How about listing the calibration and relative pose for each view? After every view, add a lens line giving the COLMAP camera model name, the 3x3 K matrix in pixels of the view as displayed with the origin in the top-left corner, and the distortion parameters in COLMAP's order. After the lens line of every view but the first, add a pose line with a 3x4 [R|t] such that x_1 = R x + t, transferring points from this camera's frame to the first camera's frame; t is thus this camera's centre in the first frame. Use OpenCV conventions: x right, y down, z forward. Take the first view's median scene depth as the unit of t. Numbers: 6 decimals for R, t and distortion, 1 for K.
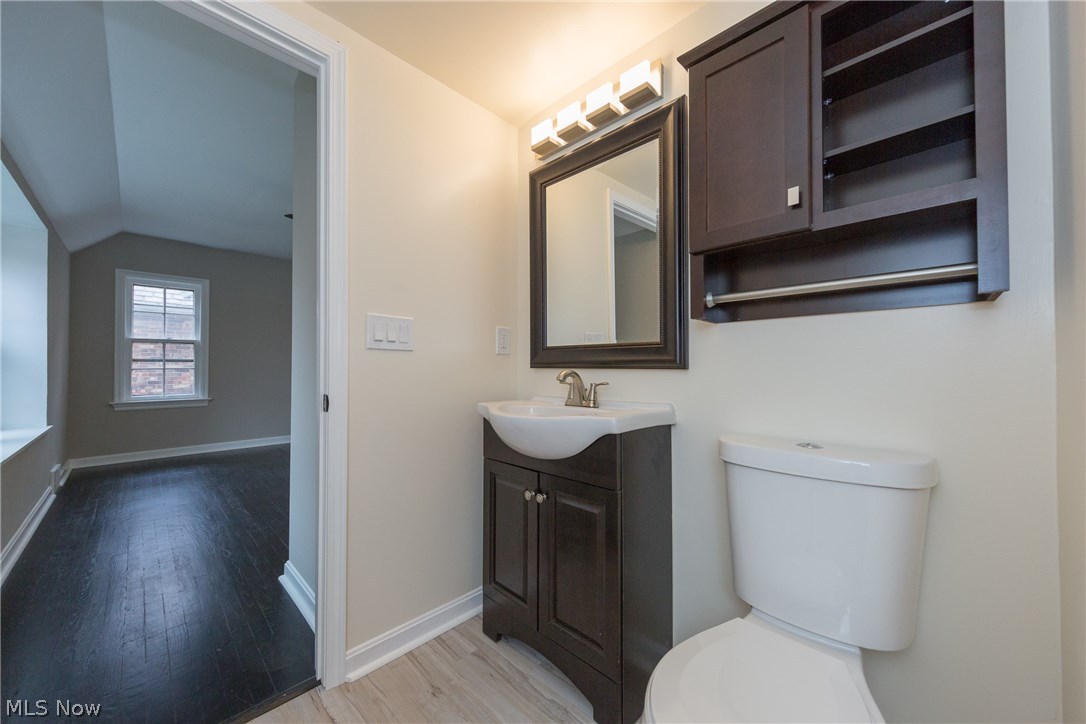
lens RADIAL K [[390.5, 0, 543.0], [0, 390.5, 362.0], [0, 0, 1]] dist [-0.000278, -0.000060]
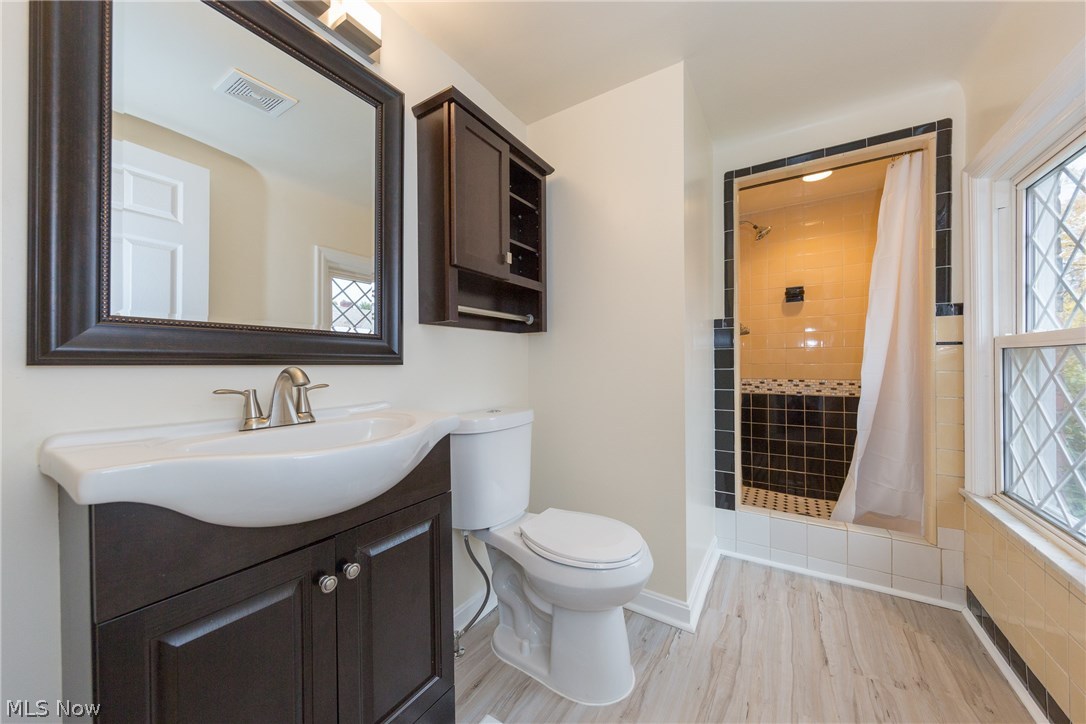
lens RADIAL K [[390.5, 0, 543.0], [0, 390.5, 362.0], [0, 0, 1]] dist [-0.000278, -0.000060]
pose [[-0.211092, 0.000655, 0.977466, -0.690766], [-0.012539, 0.999916, -0.003378, 0.009673], [-0.977386, -0.012970, -0.211066, 0.838682]]
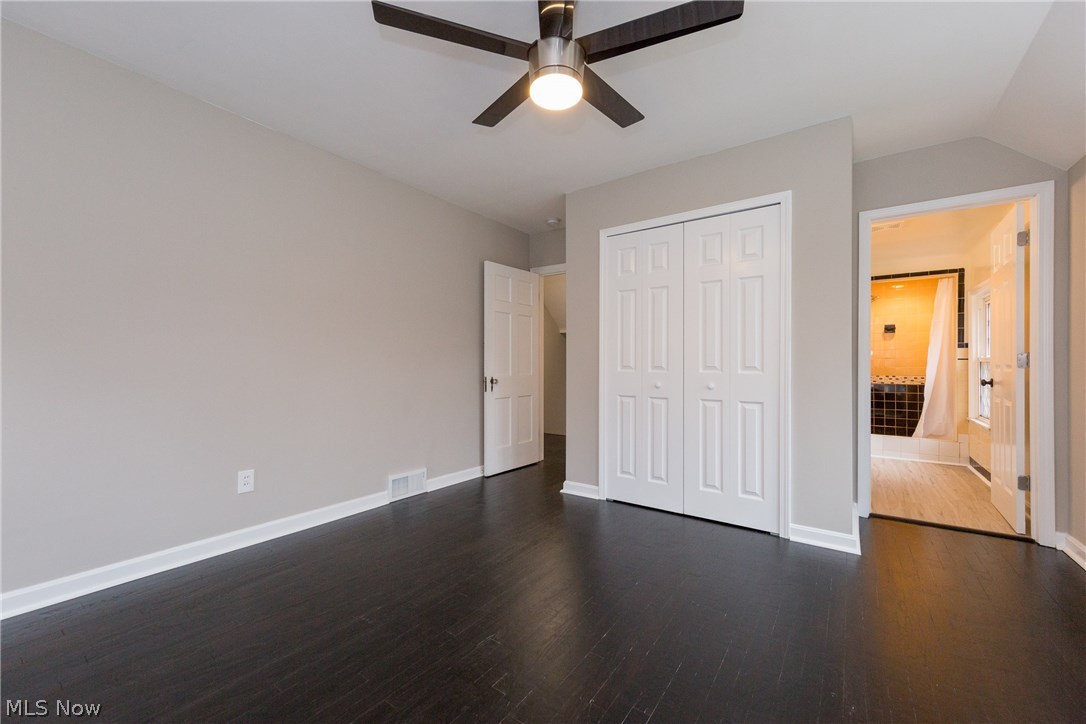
lens RADIAL K [[433.4, 0, 543.0], [0, 433.4, 362.0], [0, 0, 1]] dist [-0.000734, -0.000084]
pose [[-0.160609, 0.004345, 0.987009, -1.886732], [-0.020606, 0.999758, -0.007754, 0.033783], [-0.986803, -0.021584, -0.160480, 2.283039]]
